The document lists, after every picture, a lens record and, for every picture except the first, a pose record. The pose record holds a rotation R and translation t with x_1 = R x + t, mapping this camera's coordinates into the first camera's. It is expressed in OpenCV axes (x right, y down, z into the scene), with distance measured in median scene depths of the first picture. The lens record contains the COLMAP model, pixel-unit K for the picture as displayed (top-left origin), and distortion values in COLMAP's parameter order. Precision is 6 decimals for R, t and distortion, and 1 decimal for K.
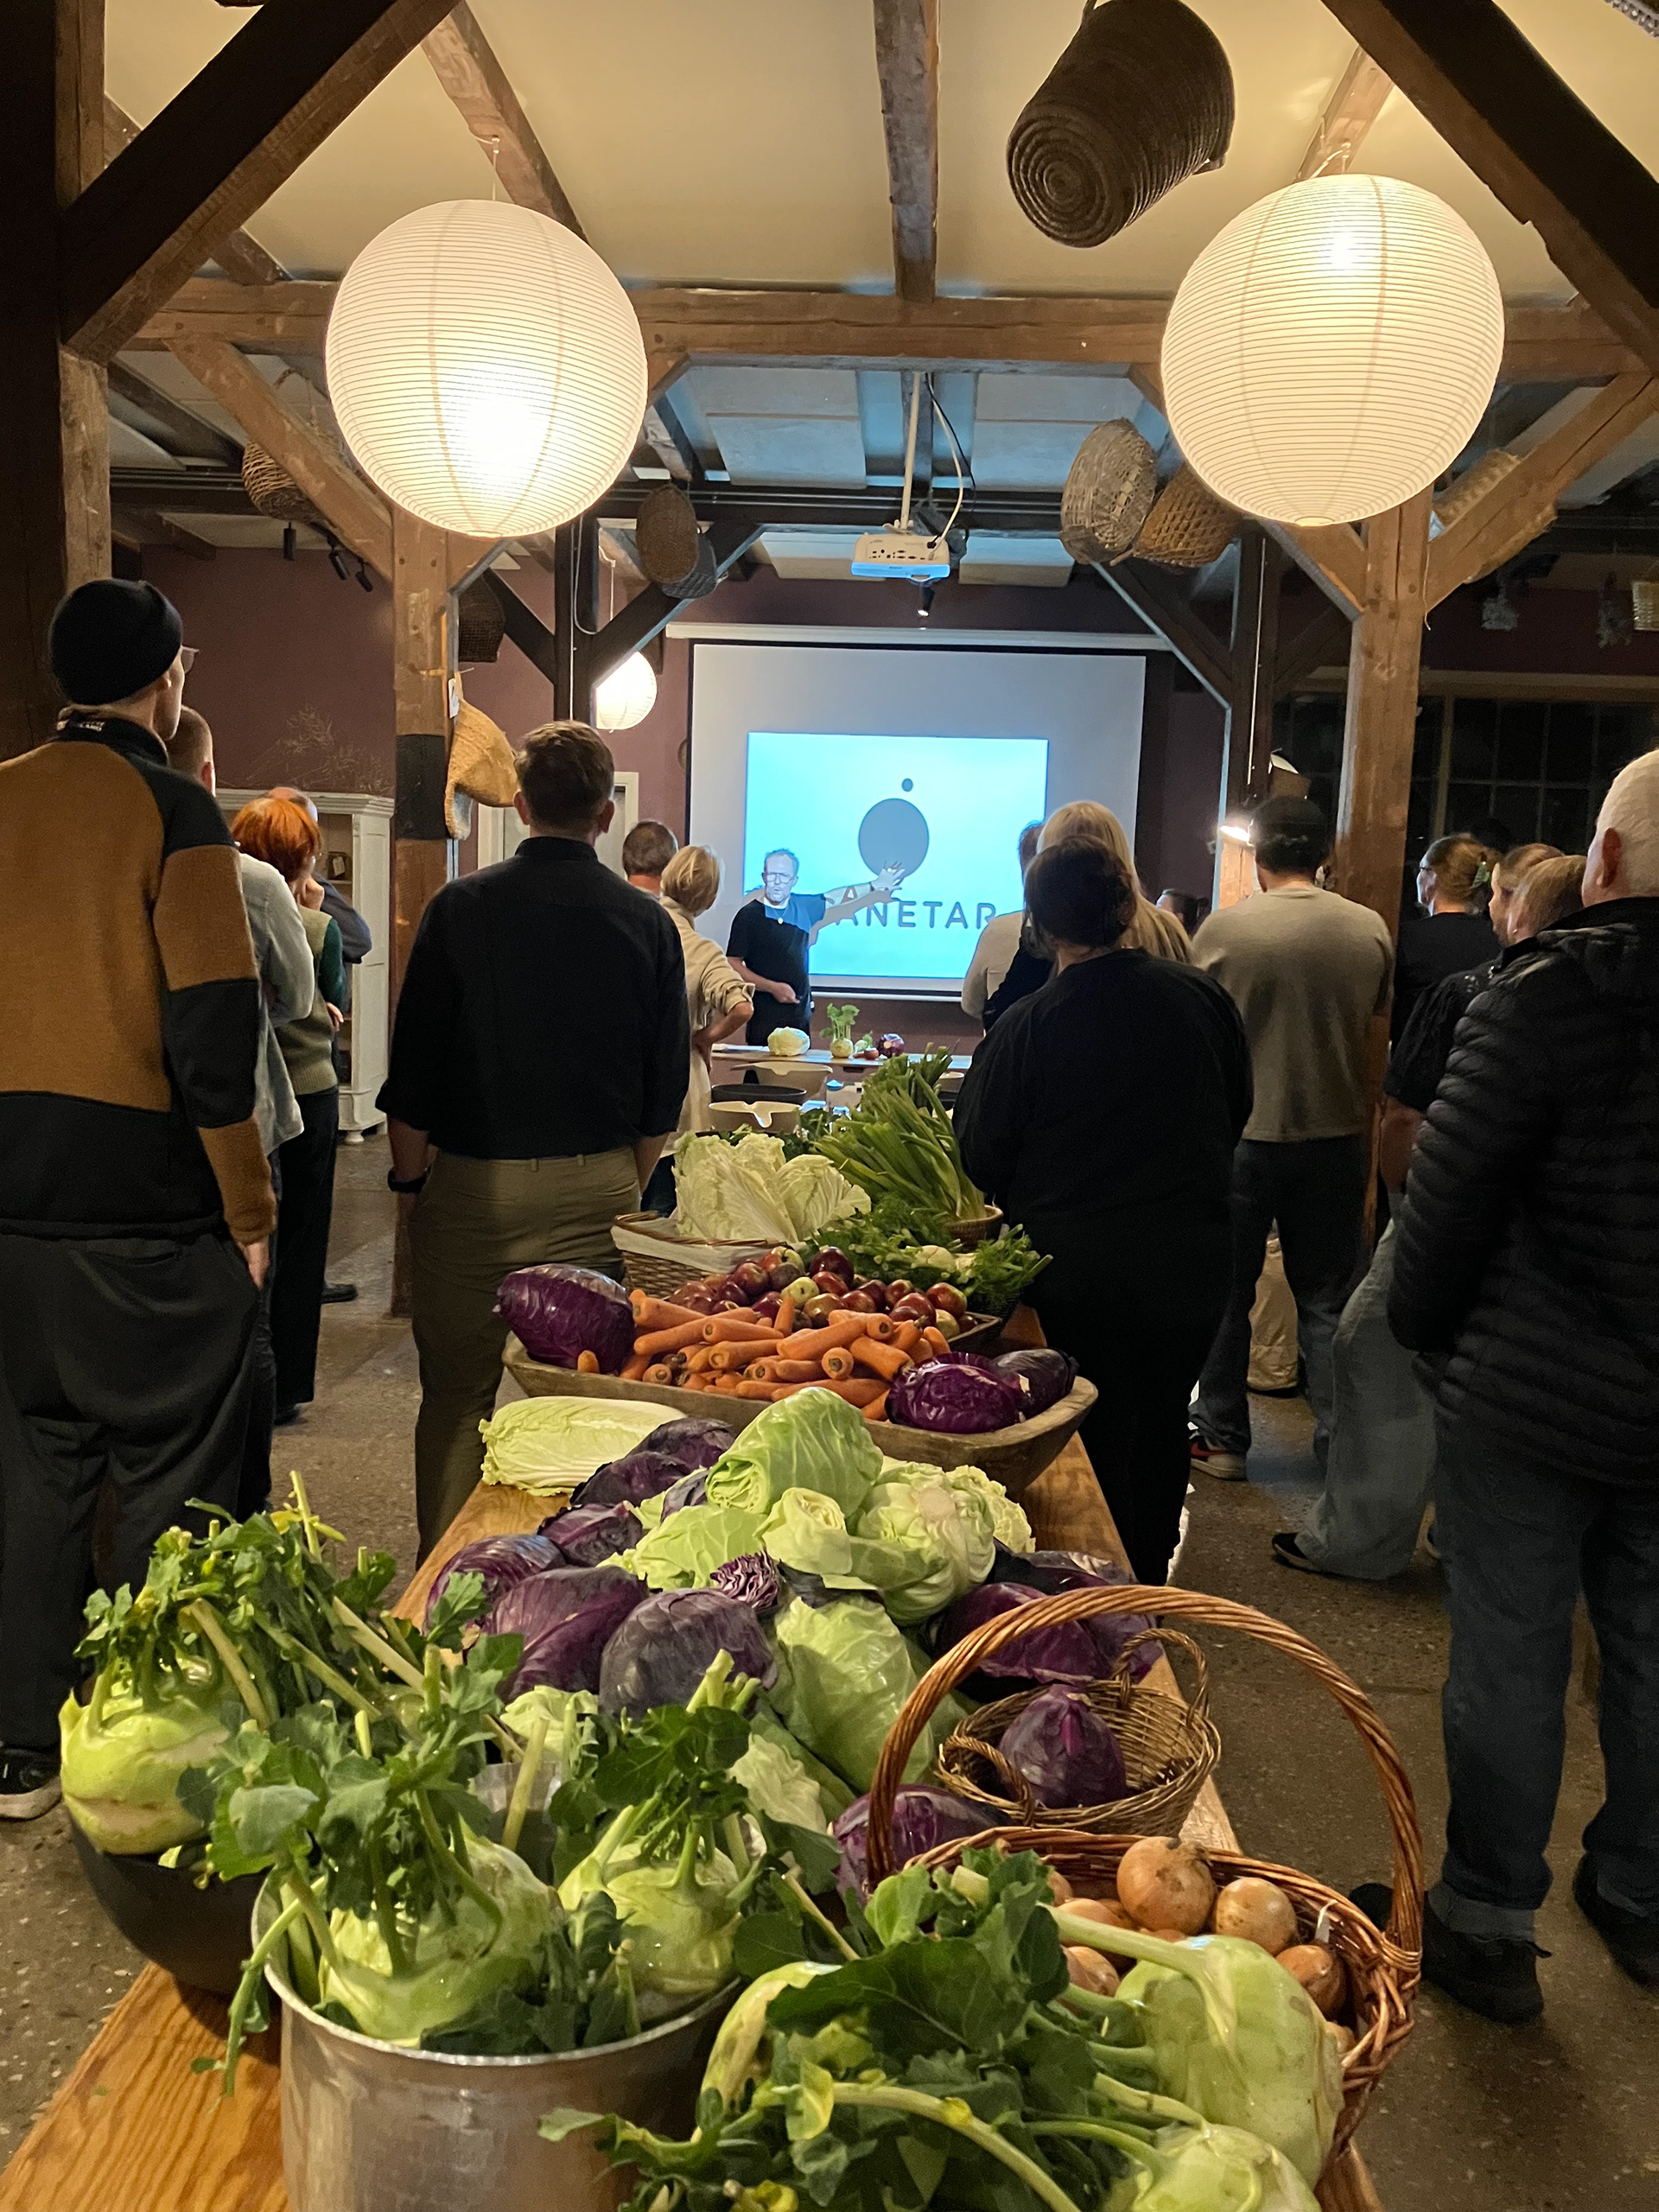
lens RADIAL K [[1809.0, 0, 829.8], [0, 1809.0, 1107.2], [0, 0, 1]] dist [-0.003423, -0.002246]
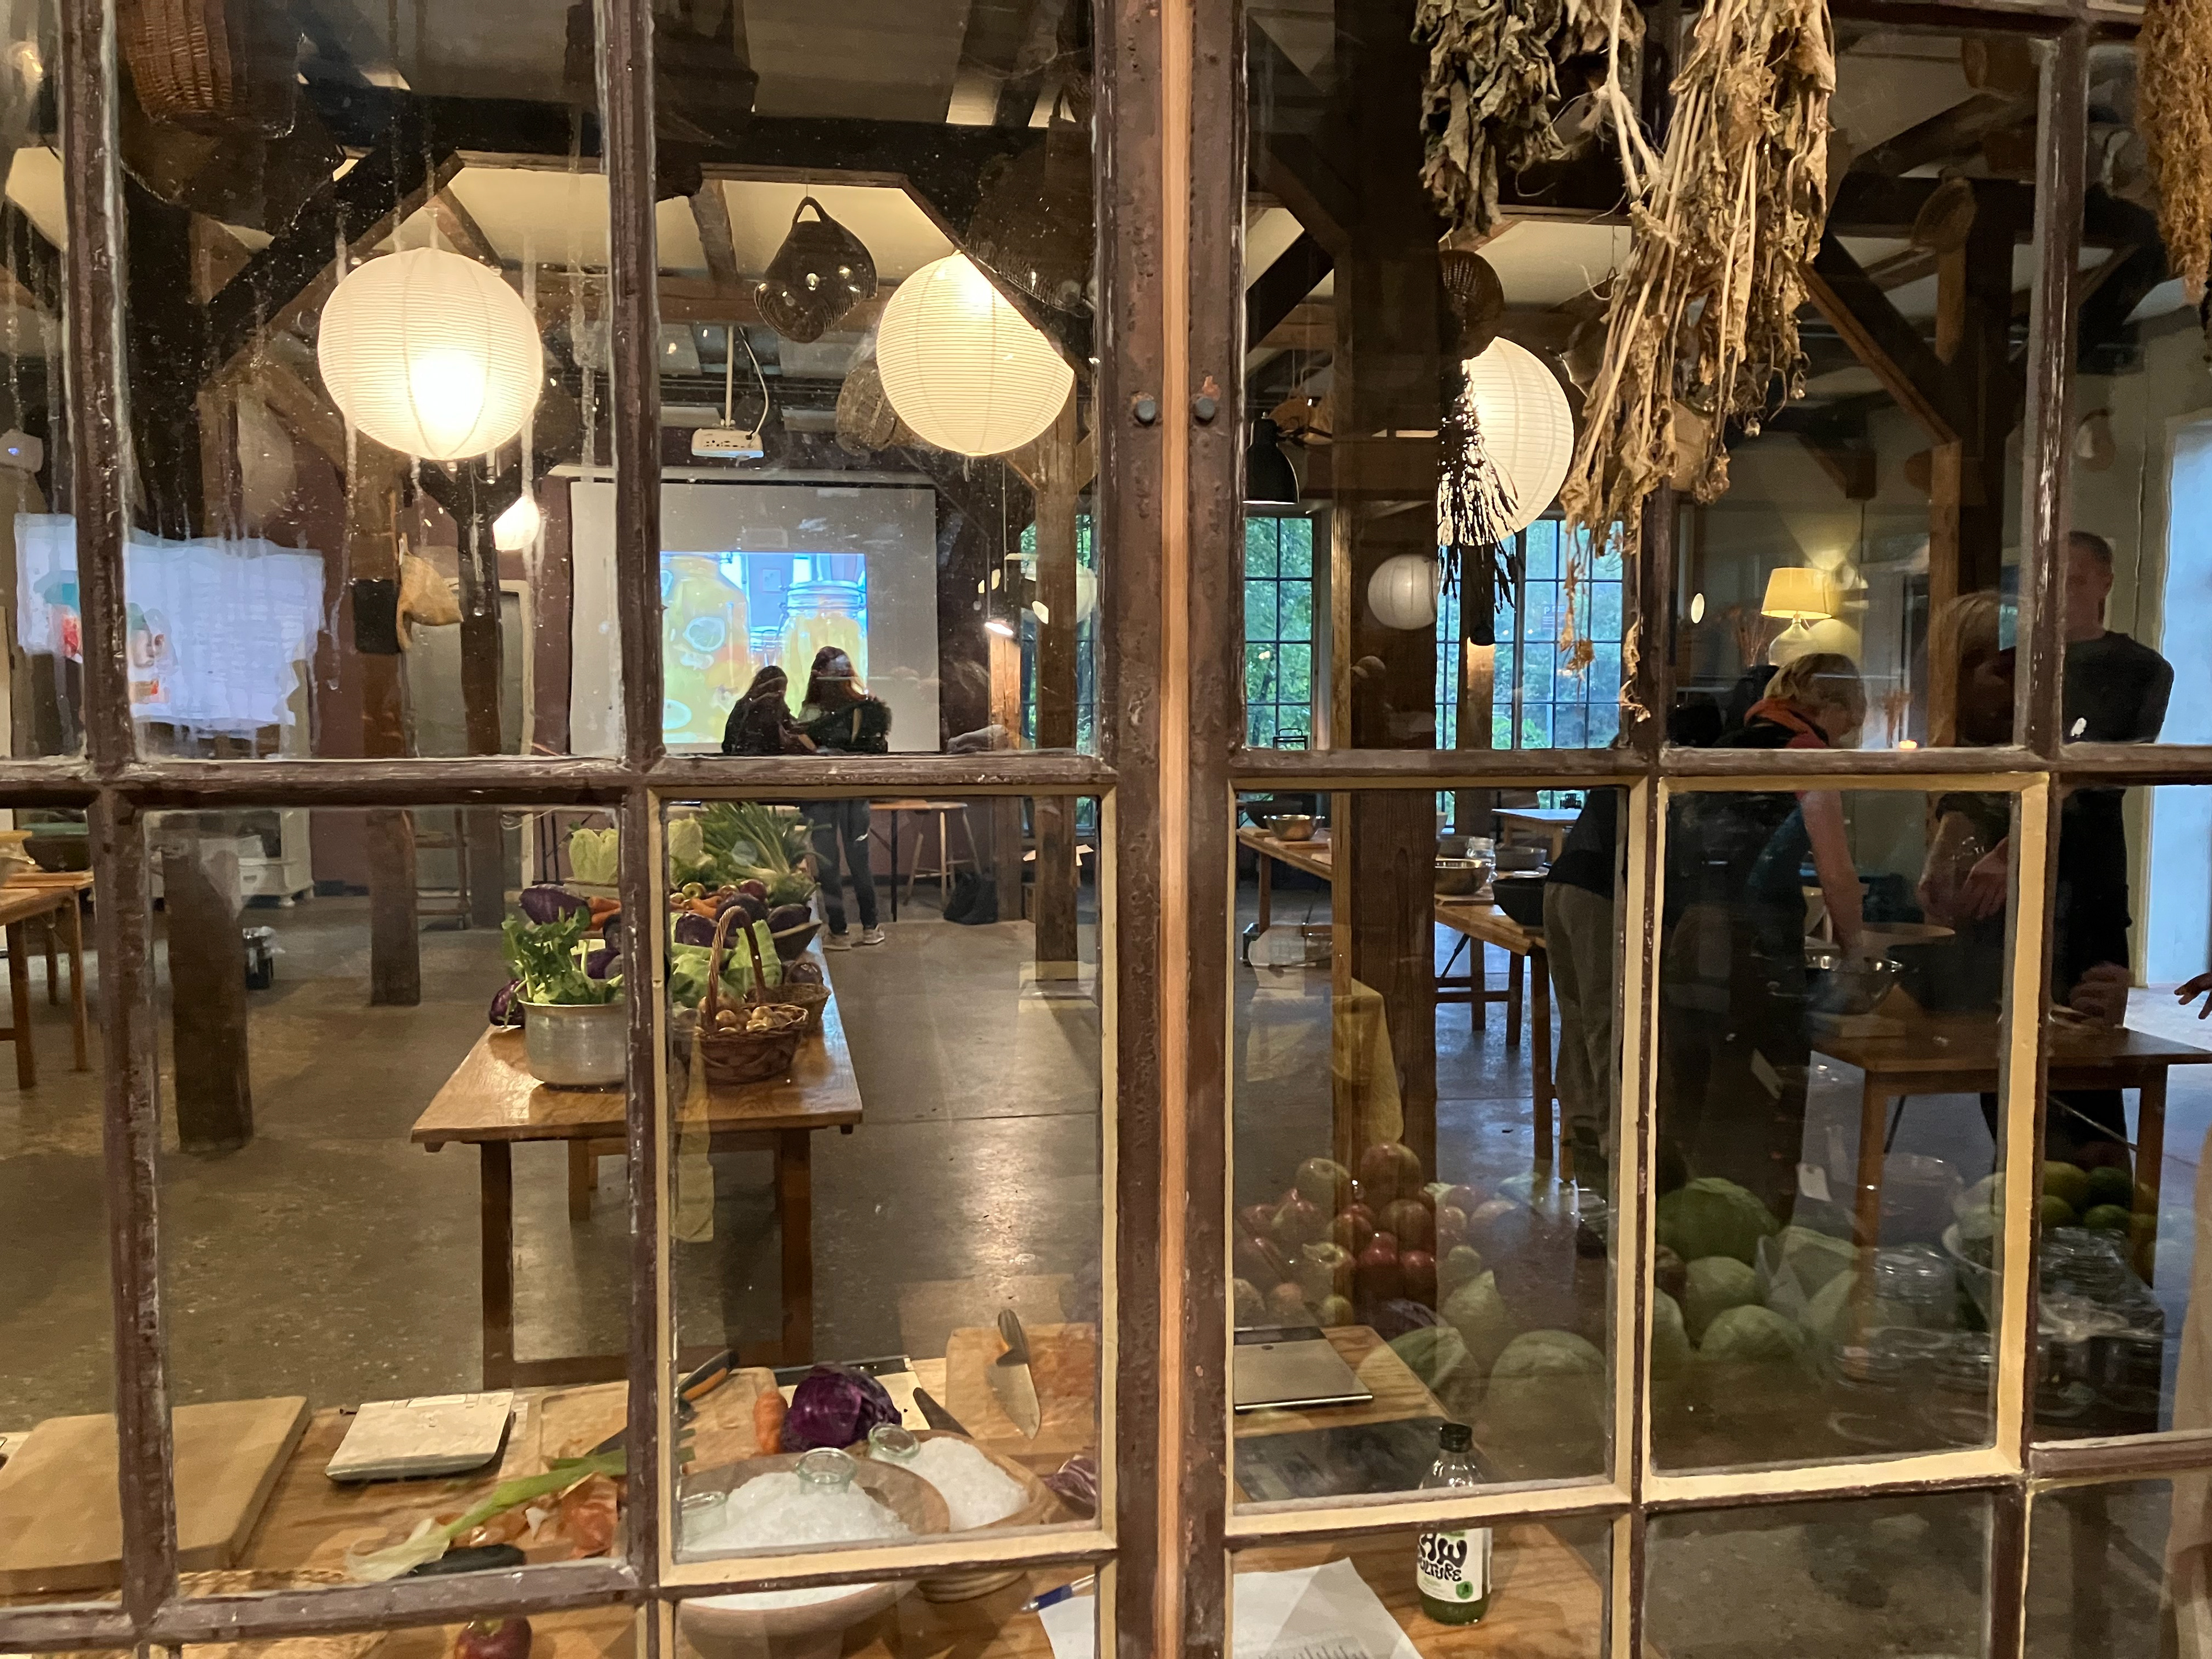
lens RADIAL K [[1809.0, 0, 1104.9], [0, 1809.0, 827.8], [0, 0, 1]] dist [-0.003423, -0.002246]
pose [[0.974871, -0.047611, 0.217621, 0.005325], [0.054410, 0.998197, -0.025354, 0.045213], [-0.216022, 0.036558, 0.975704, -0.429444]]
